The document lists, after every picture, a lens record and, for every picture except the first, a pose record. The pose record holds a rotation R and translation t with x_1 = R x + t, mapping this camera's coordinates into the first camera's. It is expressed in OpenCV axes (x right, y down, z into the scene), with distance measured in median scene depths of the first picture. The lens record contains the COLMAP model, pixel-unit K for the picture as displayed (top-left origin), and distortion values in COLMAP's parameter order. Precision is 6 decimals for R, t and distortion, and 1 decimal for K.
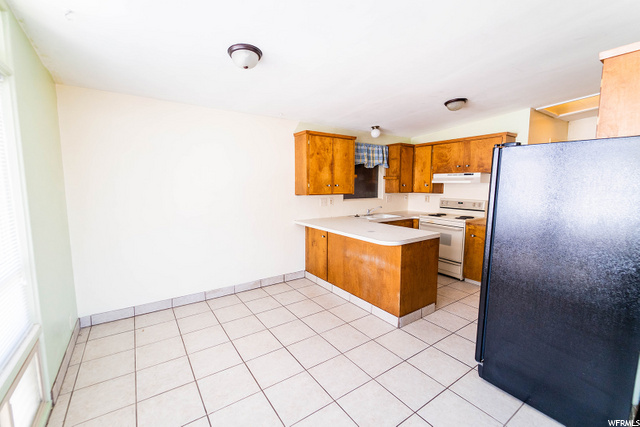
lens RADIAL K [[268.9, 0, 317.5], [0, 268.9, 212.8], [0, 0, 1]] dist [-0.002167, -0.000532]
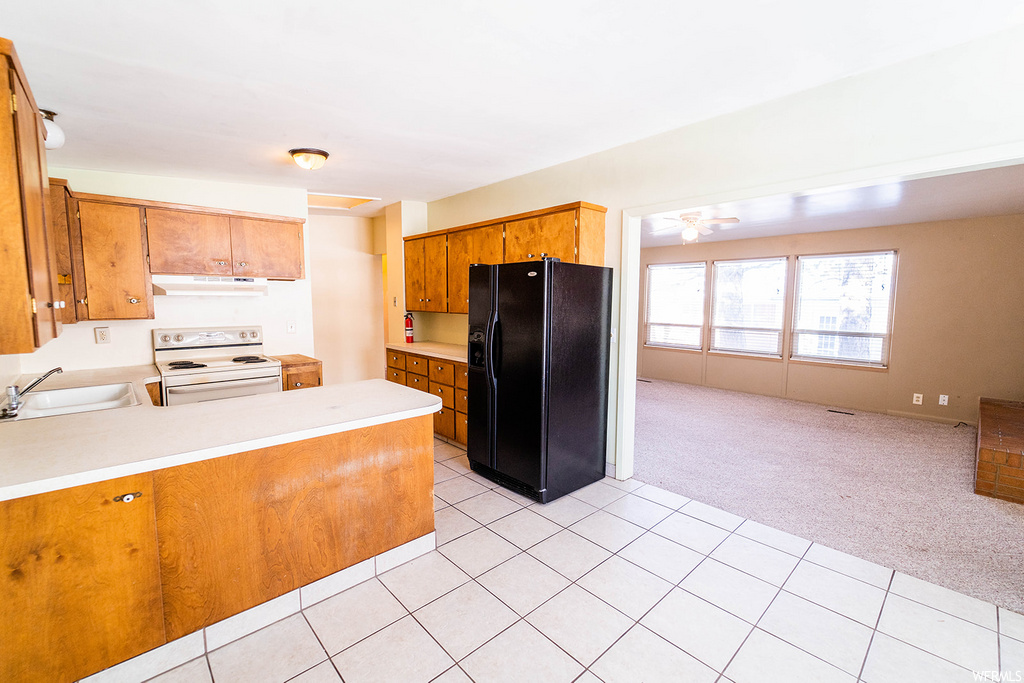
lens RADIAL K [[430.3, 0, 508.0], [0, 430.3, 340.3], [0, 0, 1]] dist [-0.002167, -0.000532]
pose [[-0.136866, -0.099223, 0.985608, -0.409493], [0.104528, 0.987969, 0.113976, -0.070152], [-0.985059, 0.118623, -0.124848, 0.636347]]
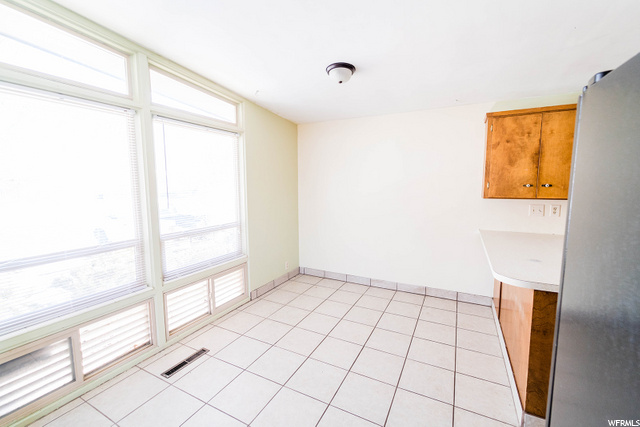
lens RADIAL K [[268.9, 0, 317.5], [0, 268.9, 212.8], [0, 0, 1]] dist [-0.002167, -0.000532]
pose [[0.468986, 0.090017, -0.878606, 0.394862], [-0.089421, 0.994520, 0.054162, -0.022299], [0.878667, 0.053165, 0.474466, 0.212146]]
